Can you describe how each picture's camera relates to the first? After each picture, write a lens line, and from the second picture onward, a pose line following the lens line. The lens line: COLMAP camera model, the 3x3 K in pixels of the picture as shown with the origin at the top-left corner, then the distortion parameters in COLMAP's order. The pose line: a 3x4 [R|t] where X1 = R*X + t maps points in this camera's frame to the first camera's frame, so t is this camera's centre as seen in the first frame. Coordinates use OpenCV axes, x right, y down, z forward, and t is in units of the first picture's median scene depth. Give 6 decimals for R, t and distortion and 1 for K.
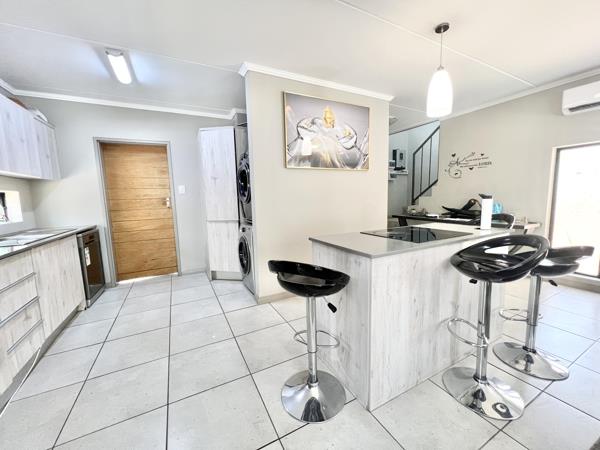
lens RADIAL K [[240.3, 0, 300.0], [0, 240.3, 225.0], [0, 0, 1]] dist [-0.001871, -0.000587]
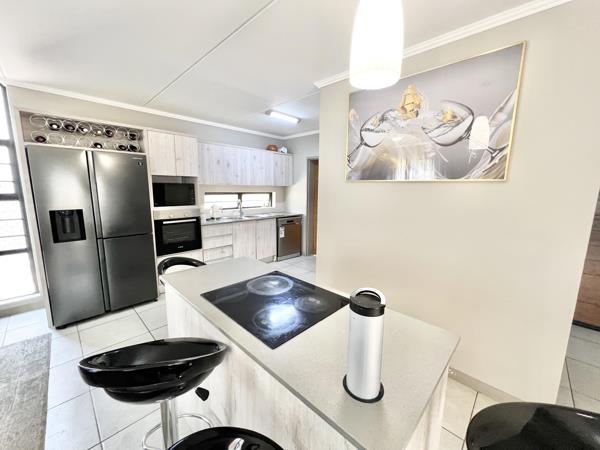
lens RADIAL K [[240.3, 0, 300.0], [0, 240.3, 225.0], [0, 0, 1]] dist [-0.001871, -0.000587]
pose [[0.311372, 0.181090, -0.932874, 0.697062], [-0.138201, 0.979867, 0.144084, -0.175308], [0.940185, 0.084060, 0.330130, 0.532228]]
